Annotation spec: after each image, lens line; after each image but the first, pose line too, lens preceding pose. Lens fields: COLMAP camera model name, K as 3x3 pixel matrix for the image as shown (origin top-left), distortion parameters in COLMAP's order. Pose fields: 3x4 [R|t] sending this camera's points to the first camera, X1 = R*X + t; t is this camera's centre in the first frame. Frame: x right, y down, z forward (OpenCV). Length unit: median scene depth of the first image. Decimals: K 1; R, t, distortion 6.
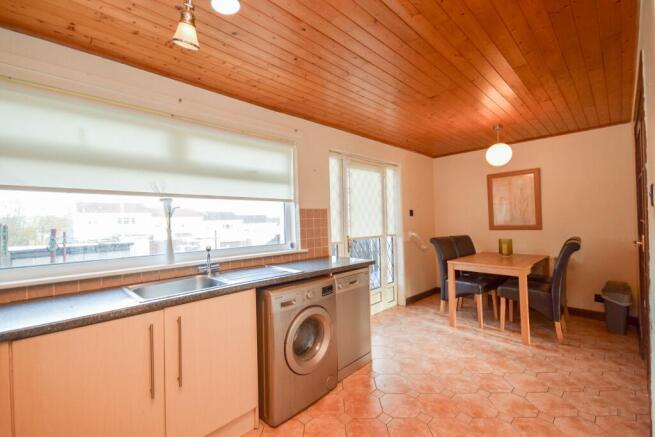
lens RADIAL K [[290.7, 0, 320.8], [0, 290.7, 219.3], [0, 0, 1]] dist [-0.003823, -0.000224]
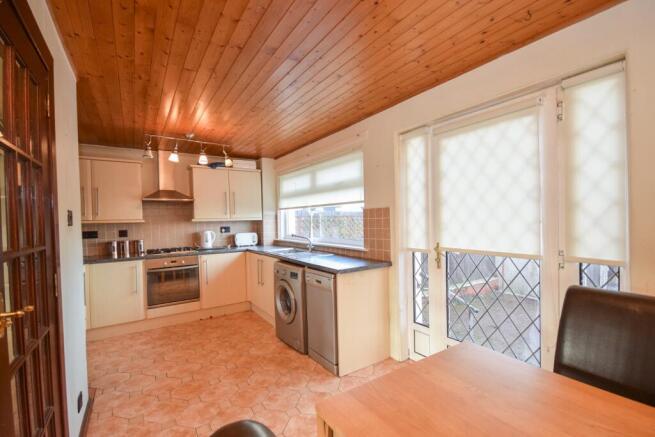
lens RADIAL K [[290.7, 0, 320.4], [0, 290.7, 222.0], [0, 0, 1]] dist [-0.003823, -0.000224]
pose [[-0.207775, 0.046249, -0.977083, 0.975698], [0.045357, 0.998263, 0.037607, -0.036542], [0.977125, -0.036504, -0.209512, 1.061042]]
